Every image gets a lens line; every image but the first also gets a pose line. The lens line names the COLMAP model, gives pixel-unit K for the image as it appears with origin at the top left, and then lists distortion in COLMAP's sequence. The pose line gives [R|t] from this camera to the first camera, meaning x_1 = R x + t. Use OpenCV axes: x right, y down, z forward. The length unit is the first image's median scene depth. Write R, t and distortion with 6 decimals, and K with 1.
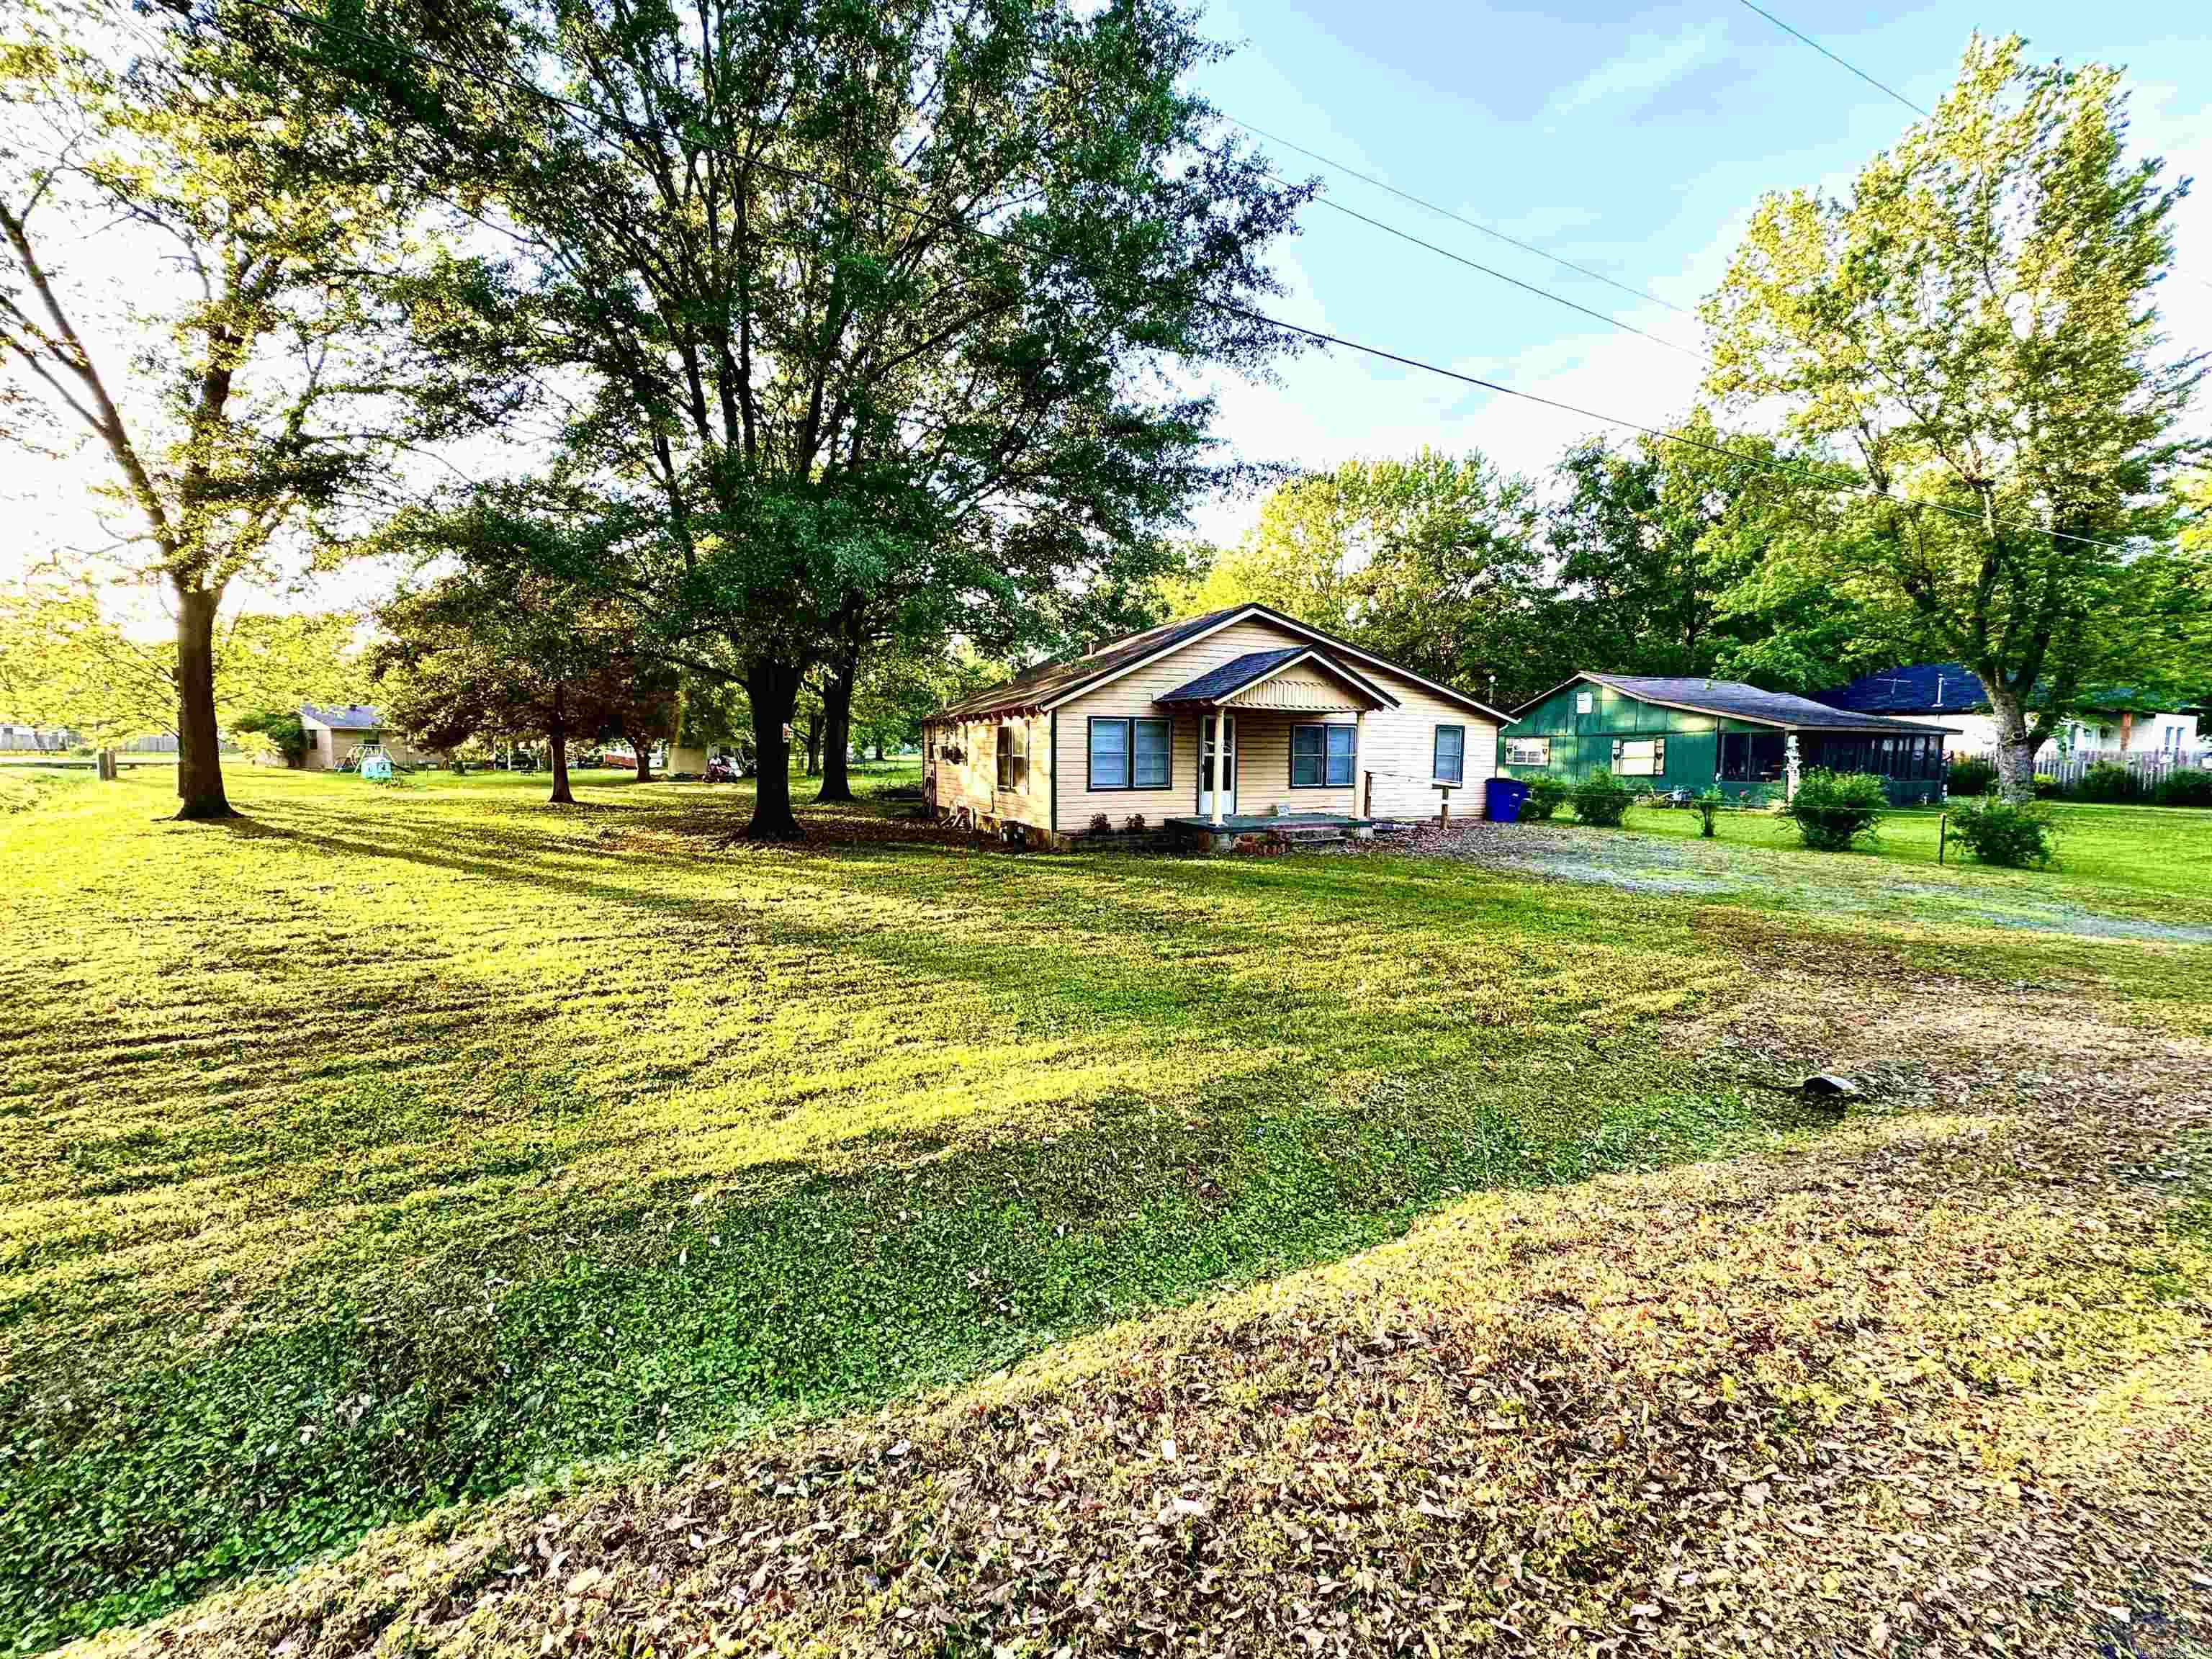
lens RADIAL K [[871.9, 0, 1106.0], [0, 871.9, 829.5], [0, 0, 1]] dist [-0.000585, -0.000033]
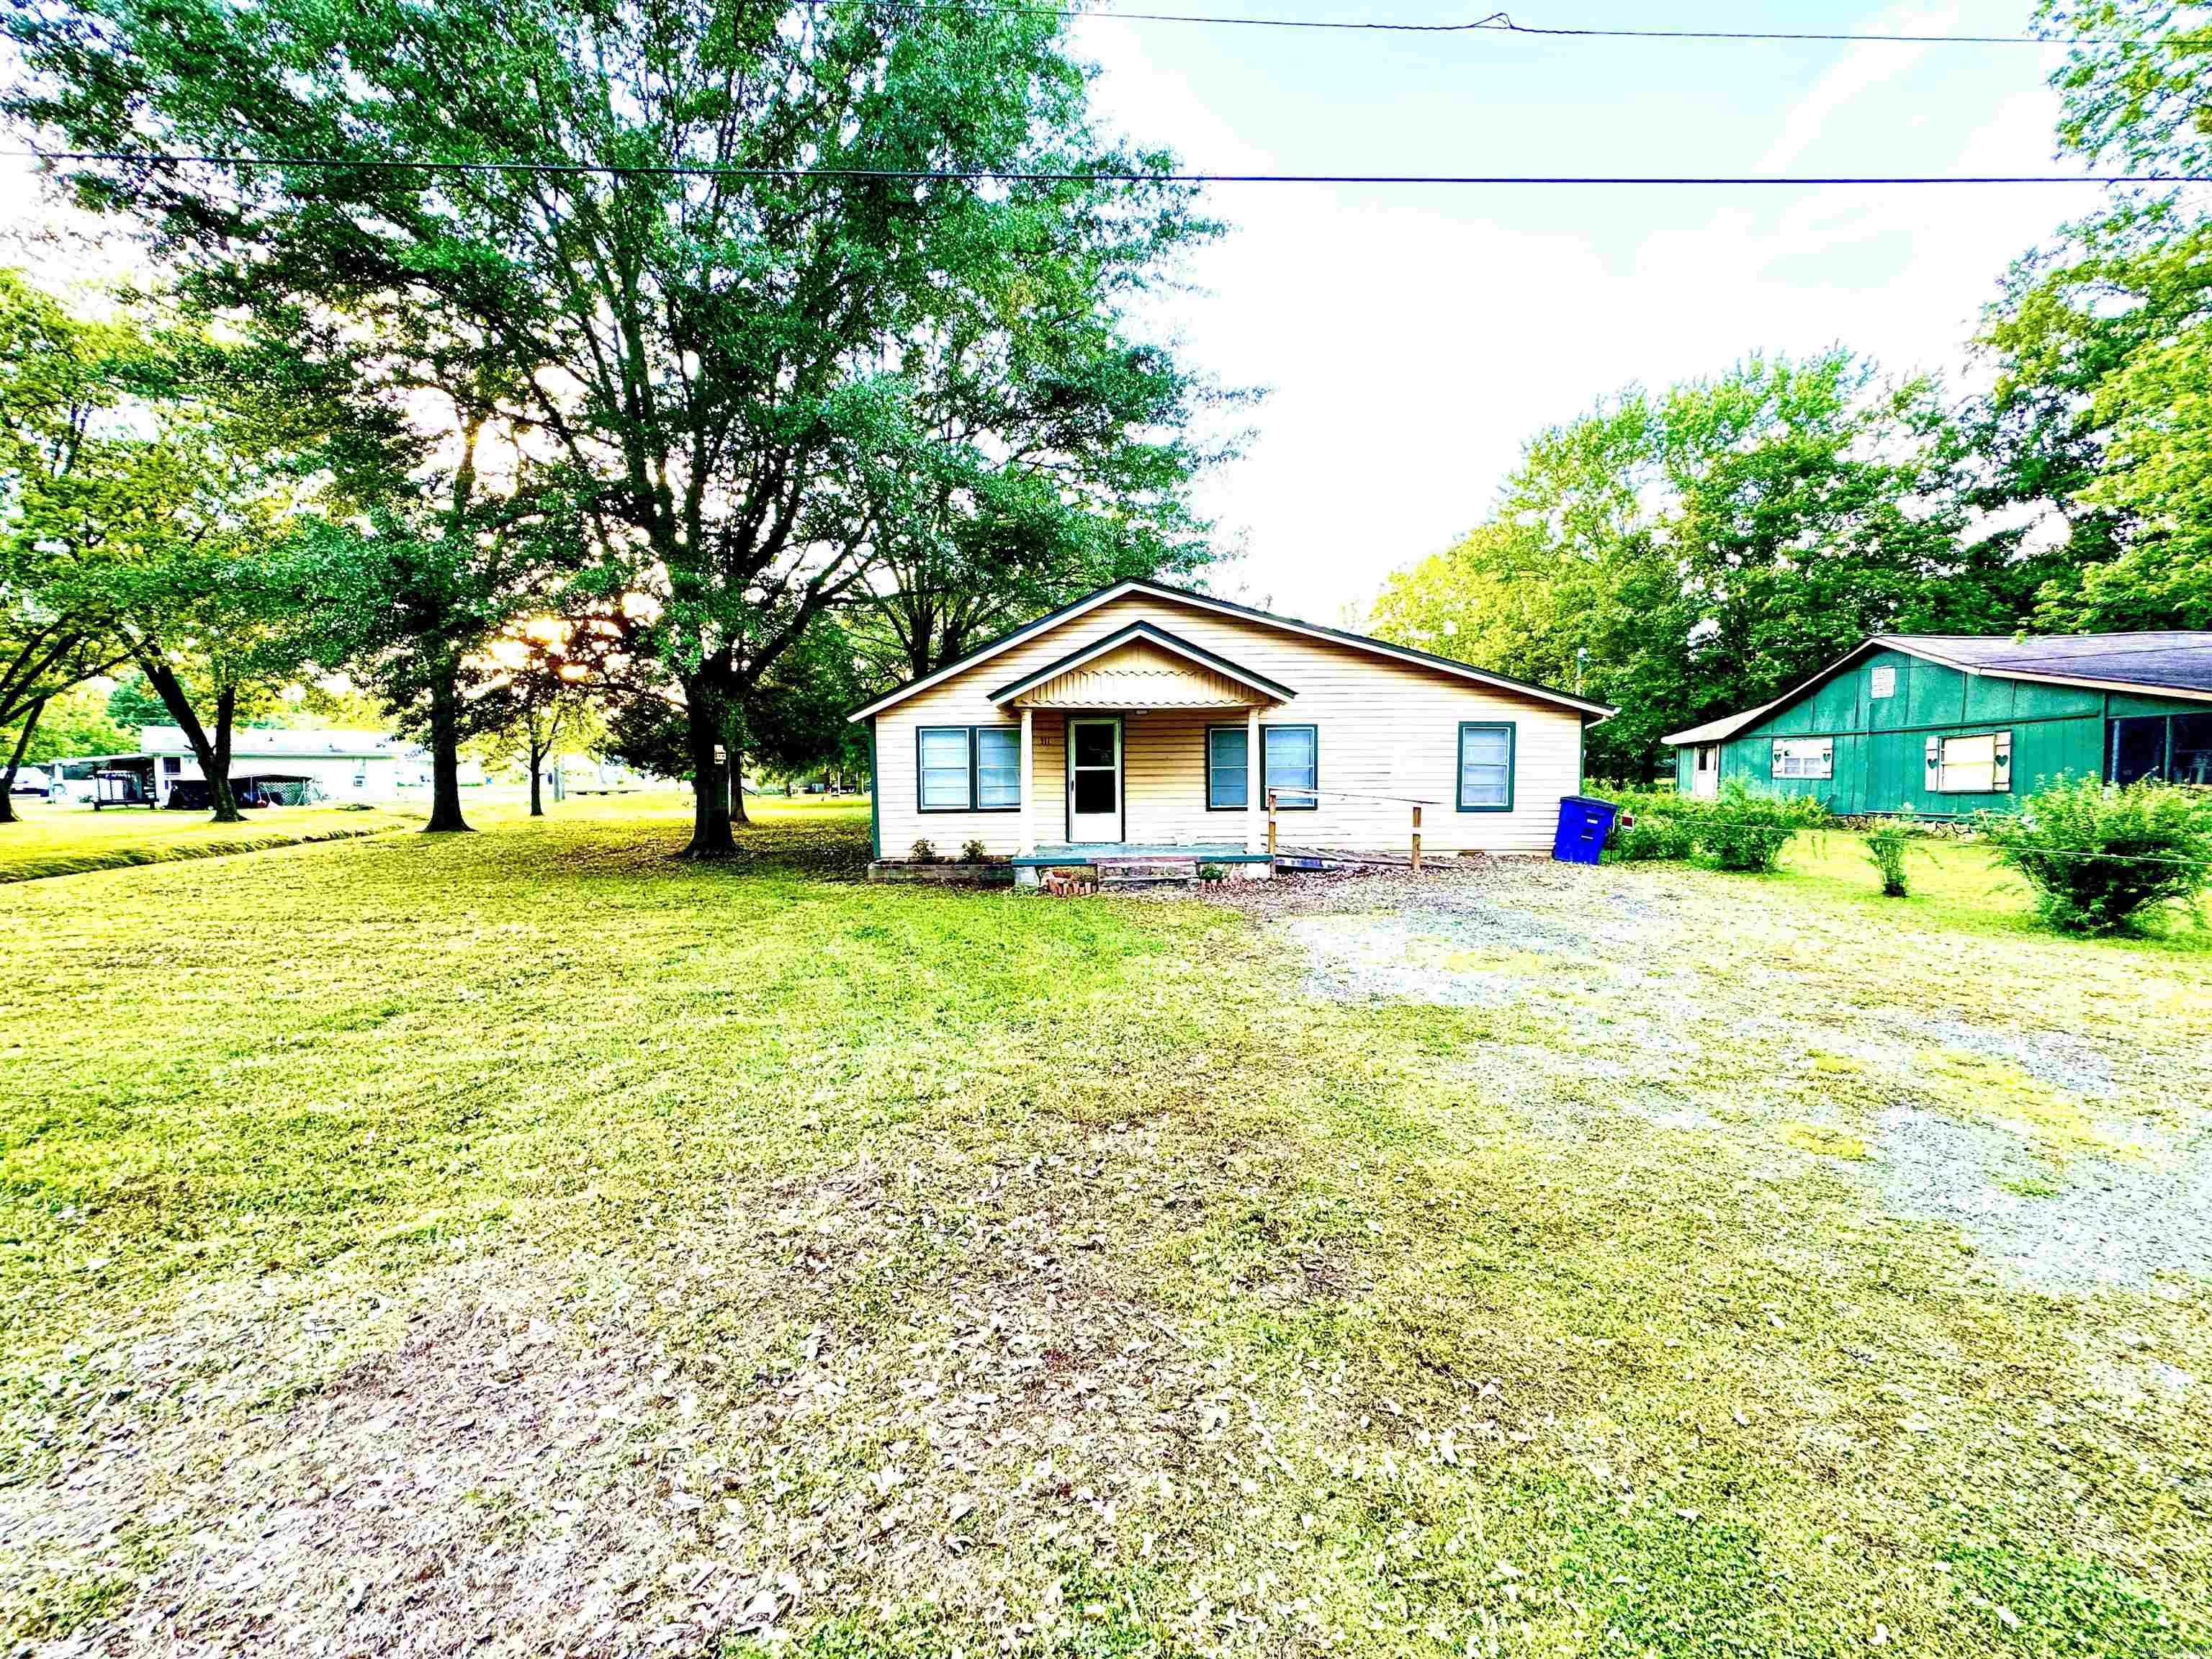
lens RADIAL K [[871.9, 0, 1106.0], [0, 871.9, 829.5], [0, 0, 1]] dist [-0.000585, -0.000033]
pose [[0.915225, 0.012073, -0.402761, 0.412941], [-0.022085, 0.999552, -0.020225, -0.012346], [0.402336, 0.027405, 0.915082, 0.251023]]
